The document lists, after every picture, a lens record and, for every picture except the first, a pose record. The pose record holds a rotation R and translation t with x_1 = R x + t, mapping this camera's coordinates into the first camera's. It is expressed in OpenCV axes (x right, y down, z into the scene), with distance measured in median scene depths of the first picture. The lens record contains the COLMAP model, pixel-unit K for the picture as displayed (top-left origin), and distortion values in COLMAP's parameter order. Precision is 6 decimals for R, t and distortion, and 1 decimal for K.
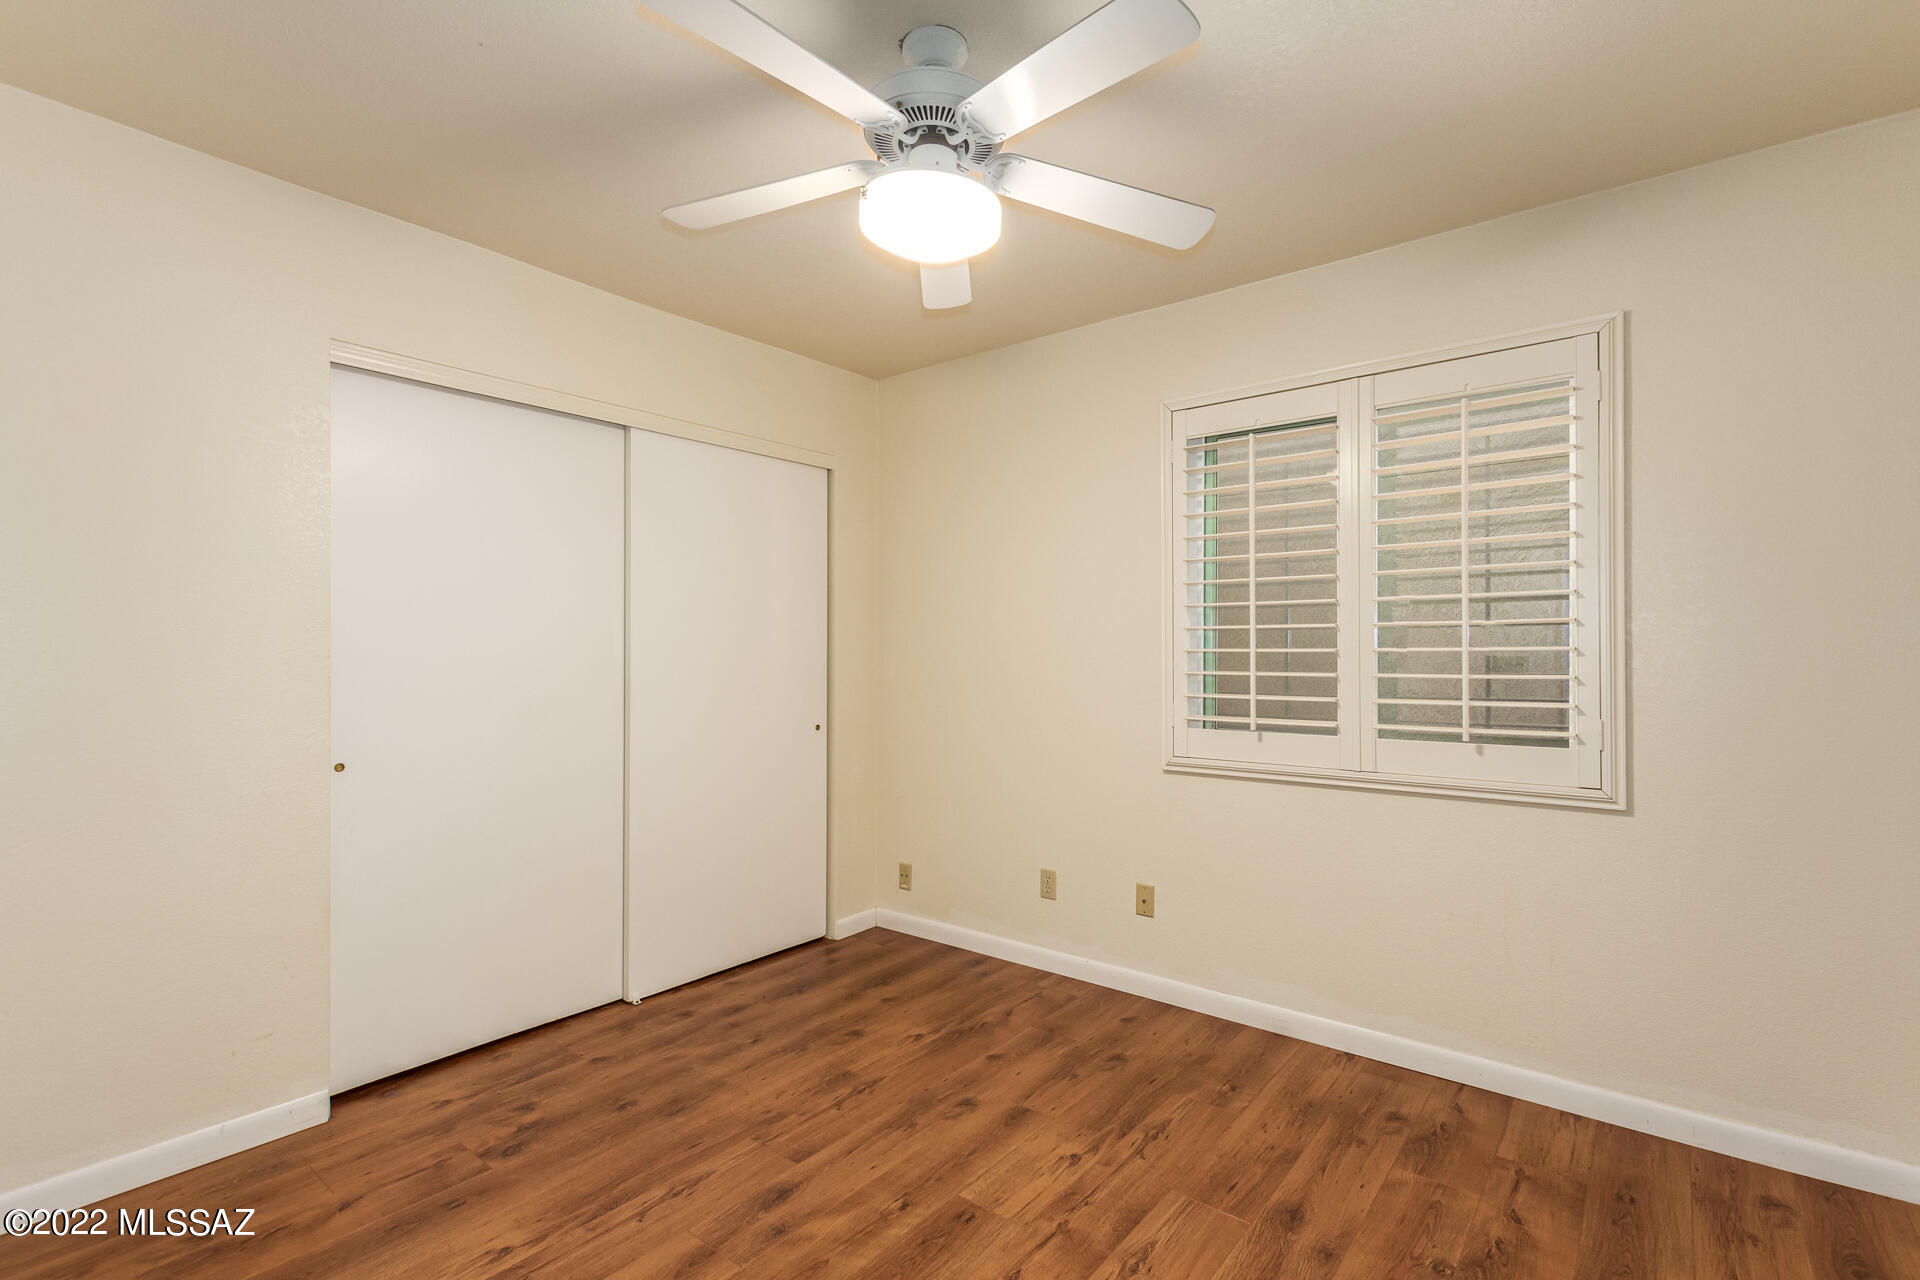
lens RADIAL K [[886.8, 0, 966.7], [0, 886.8, 665.2], [0, 0, 1]] dist [0.003541, -0.006001]
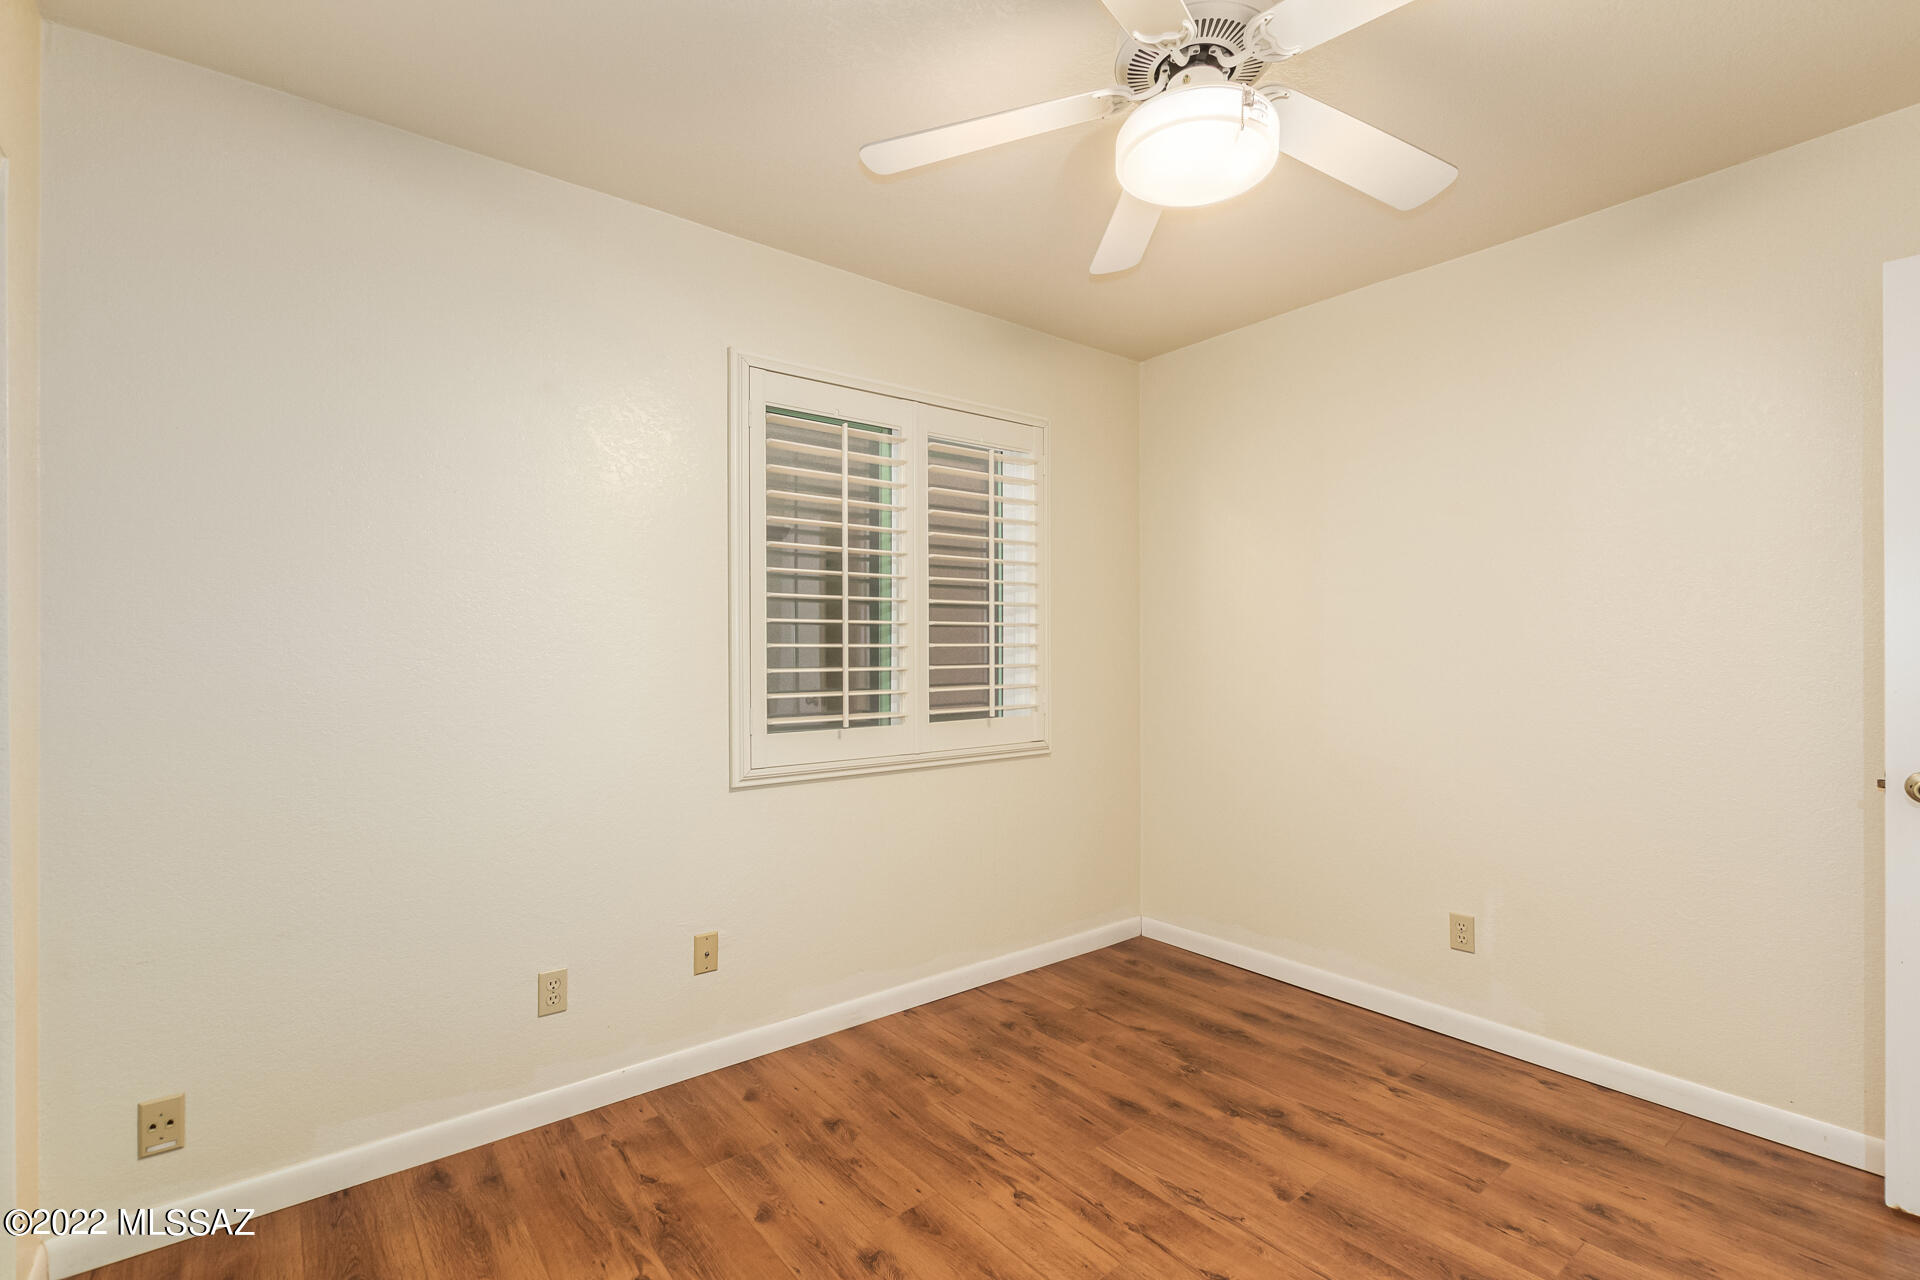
lens RADIAL K [[879.0, 0, 969.0], [0, 879.0, 644.9], [0, 0, 1]] dist [0.001220, -0.001409]
pose [[0.218475, 0.005532, 0.975827, -0.695405], [0.027924, 0.999539, -0.011919, -0.003855], [-0.975443, 0.029853, 0.218220, 0.746279]]
